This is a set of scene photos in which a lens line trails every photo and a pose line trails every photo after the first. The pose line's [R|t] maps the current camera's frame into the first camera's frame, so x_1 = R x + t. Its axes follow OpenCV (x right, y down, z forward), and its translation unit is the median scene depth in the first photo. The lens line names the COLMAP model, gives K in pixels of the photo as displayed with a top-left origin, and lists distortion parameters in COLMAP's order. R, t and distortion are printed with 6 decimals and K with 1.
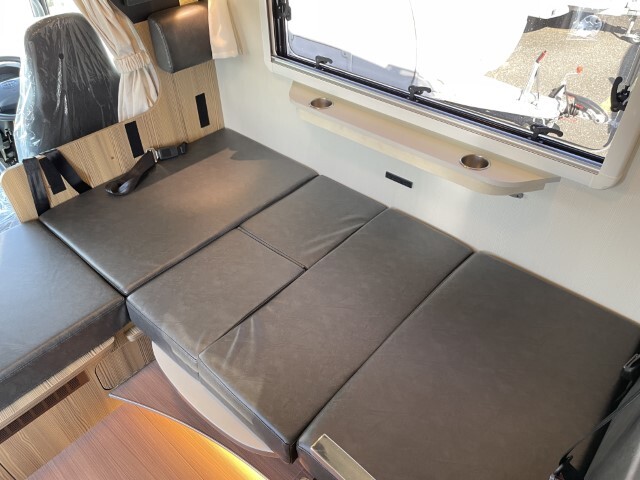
lens RADIAL K [[484.4, 0, 321.4], [0, 484.4, 240.2], [0, 0, 1]] dist [0.056813, -0.077229]
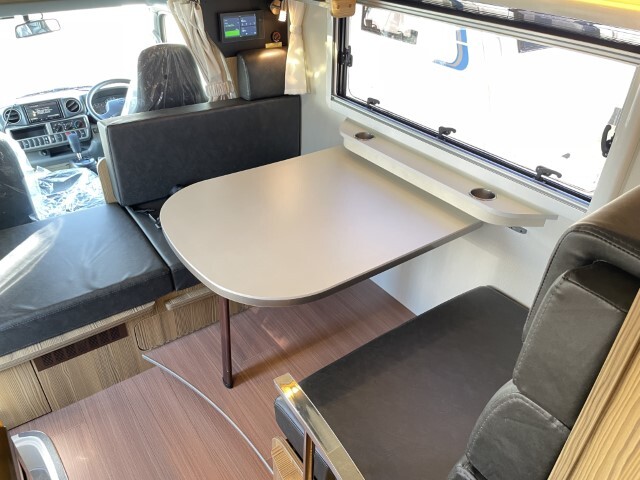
lens RADIAL K [[484.4, 0, 322.0], [0, 484.4, 245.8], [0, 0, 1]] dist [0.056813, -0.077229]
pose [[0.974520, 0.152759, -0.164242, 0.128112], [-0.171557, 0.979341, -0.107051, 0.110791], [0.144495, 0.132500, 0.980594, -0.103630]]
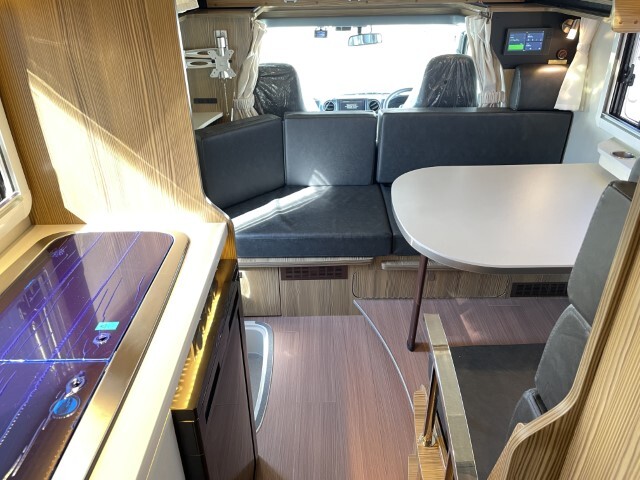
lens RADIAL K [[484.4, 0, 314.3], [0, 484.4, 235.8], [0, 0, 1]] dist [0.056813, -0.077229]
pose [[0.661223, 0.367524, -0.653996, 0.317941], [-0.481983, 0.876166, 0.005067, 0.198440], [0.574871, 0.311864, 0.756481, -0.159289]]
